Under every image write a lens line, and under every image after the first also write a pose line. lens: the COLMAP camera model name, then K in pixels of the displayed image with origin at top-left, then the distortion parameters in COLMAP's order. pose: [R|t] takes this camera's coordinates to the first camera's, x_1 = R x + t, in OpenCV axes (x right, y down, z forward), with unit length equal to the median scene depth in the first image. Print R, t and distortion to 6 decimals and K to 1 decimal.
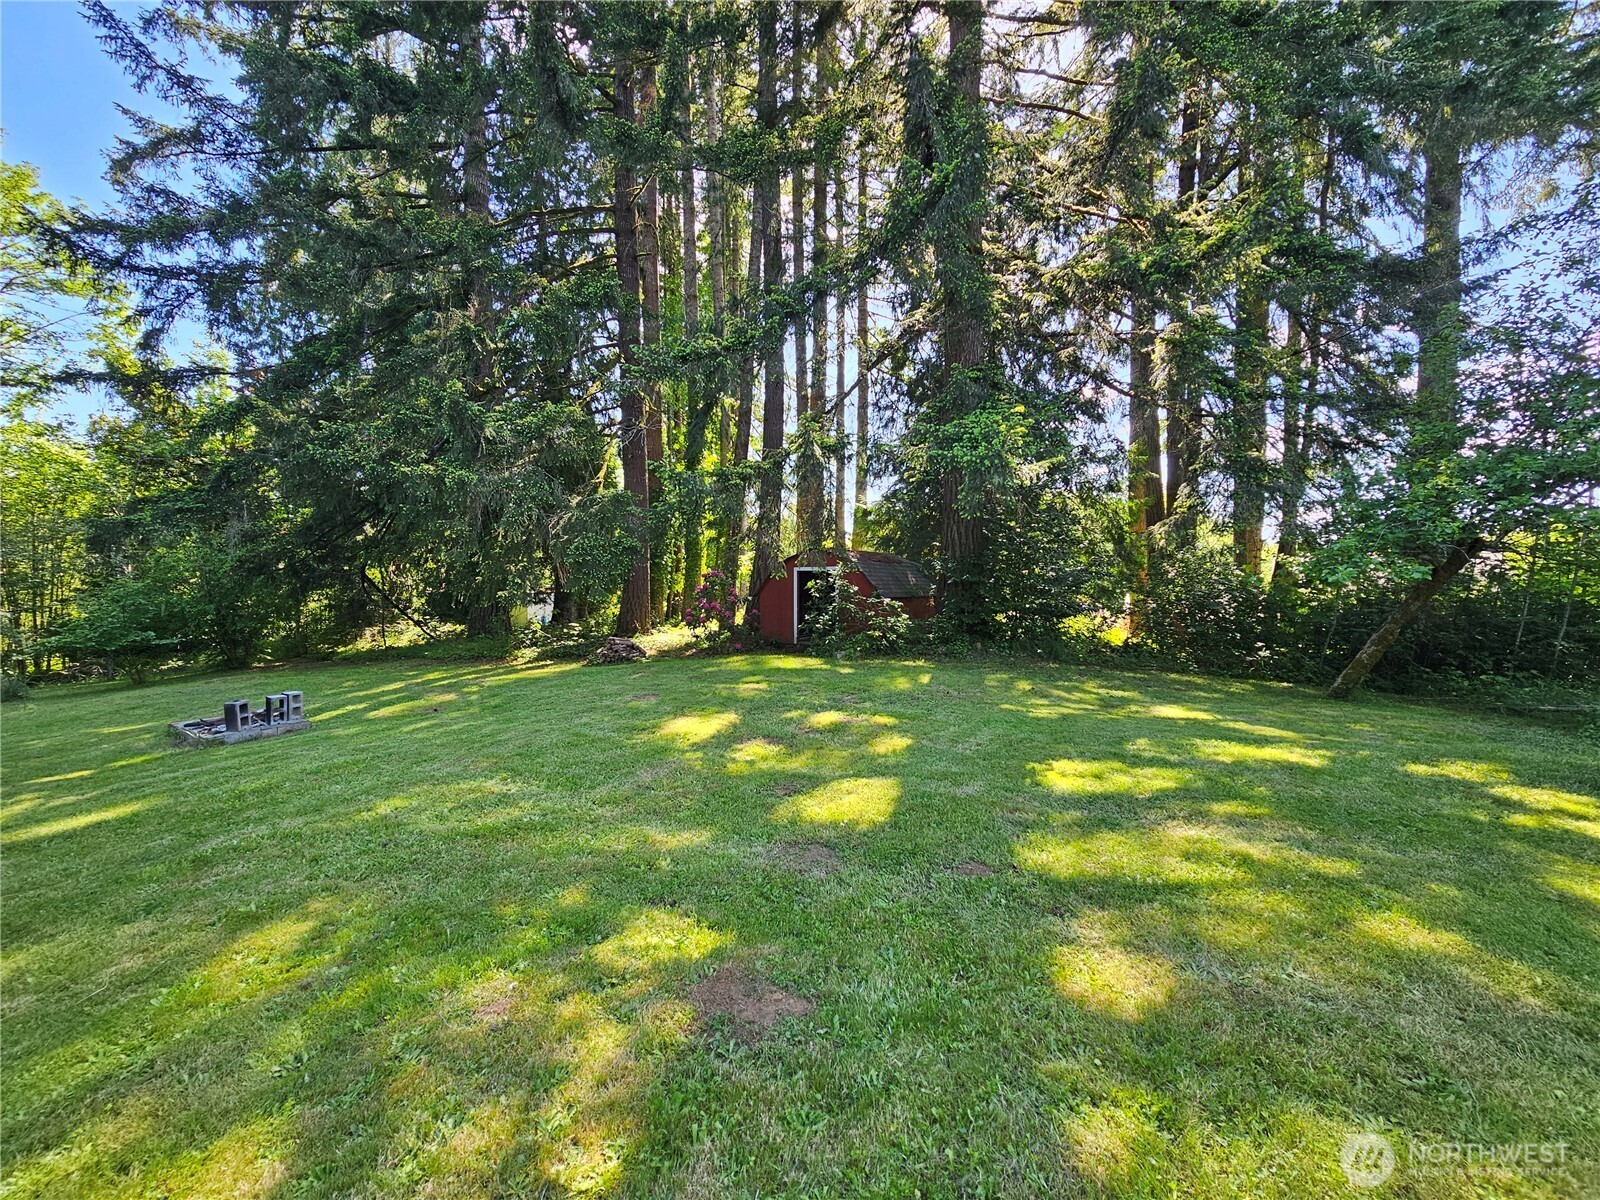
lens RADIAL K [[644.2, 0, 792.3], [0, 644.2, 594.4], [0, 0, 1]] dist [0.000417, 0.000349]
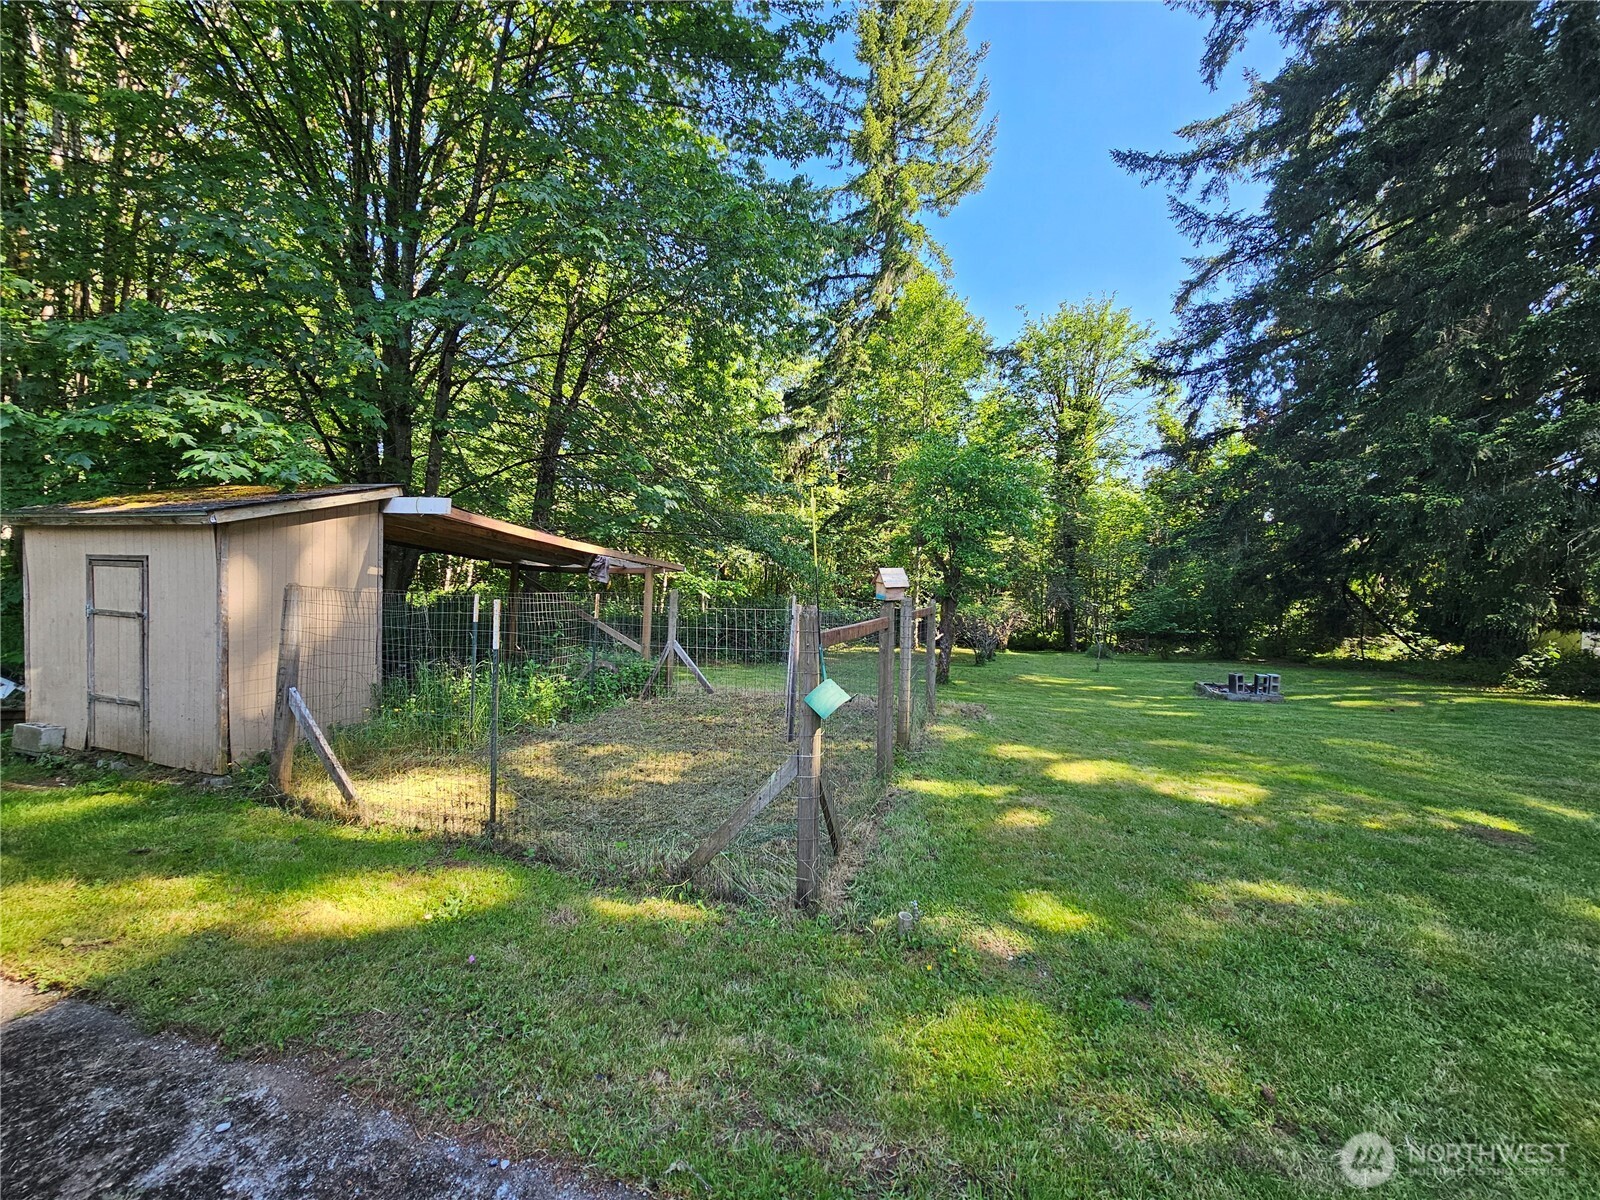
lens RADIAL K [[644.2, 0, 792.3], [0, 644.2, 594.4], [0, 0, 1]] dist [0.000417, 0.000349]
pose [[0.263201, 0.042140, -0.963820, 0.148618], [-0.050761, 0.998267, 0.029784, -0.004976], [0.963405, 0.041086, 0.264884, -0.196325]]
